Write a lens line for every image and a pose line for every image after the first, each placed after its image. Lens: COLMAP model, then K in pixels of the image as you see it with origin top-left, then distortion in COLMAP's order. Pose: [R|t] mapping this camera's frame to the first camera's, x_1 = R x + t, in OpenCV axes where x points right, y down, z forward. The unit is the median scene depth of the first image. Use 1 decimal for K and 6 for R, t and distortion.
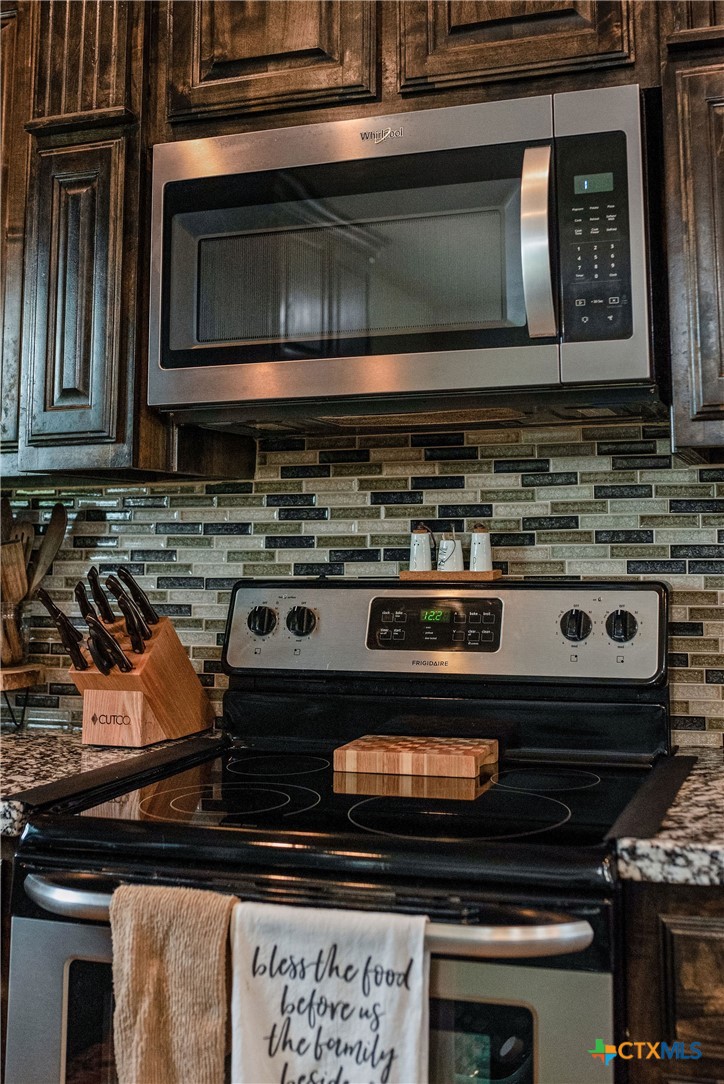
lens RADIAL K [[1215.0, 0, 415.2], [0, 1215.0, 423.7], [0, 0, 1]] dist [-0.007320, 0.000000]
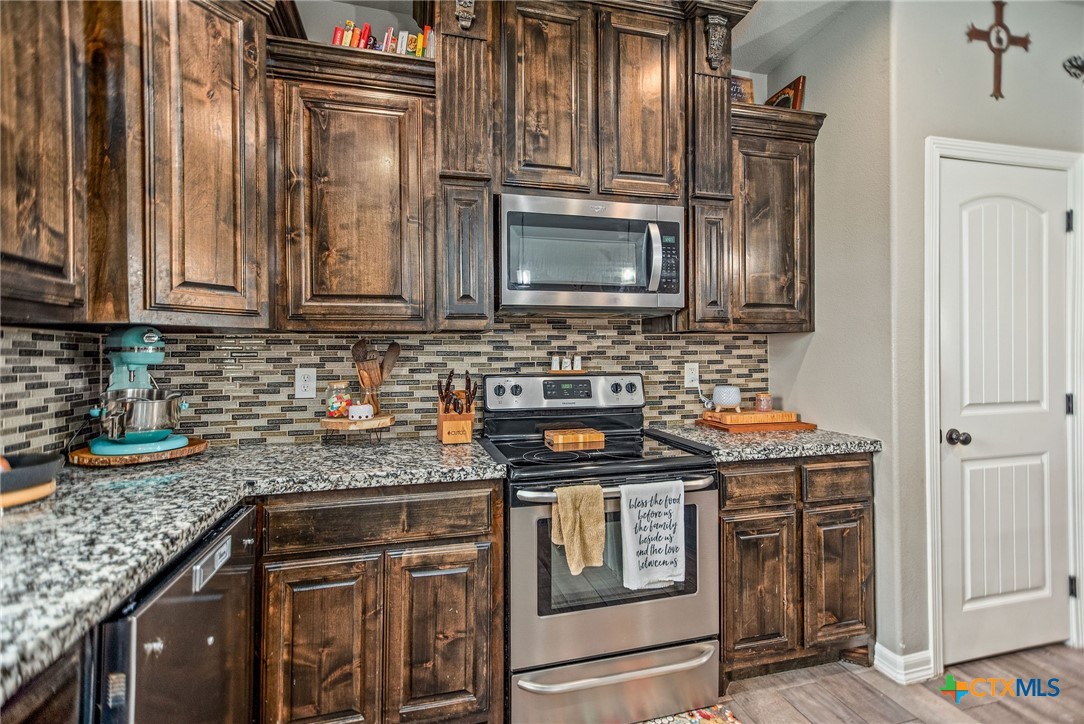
lens RADIAL K [[489.8, 0, 542.9], [0, 489.8, 357.6], [0, 0, 1]] dist [0.000644, 0.000805]
pose [[0.844894, 0.003085, 0.534925, -0.612636], [-0.055827, 0.995031, 0.082437, 0.005368], [-0.532013, -0.099513, 0.840868, 0.102816]]
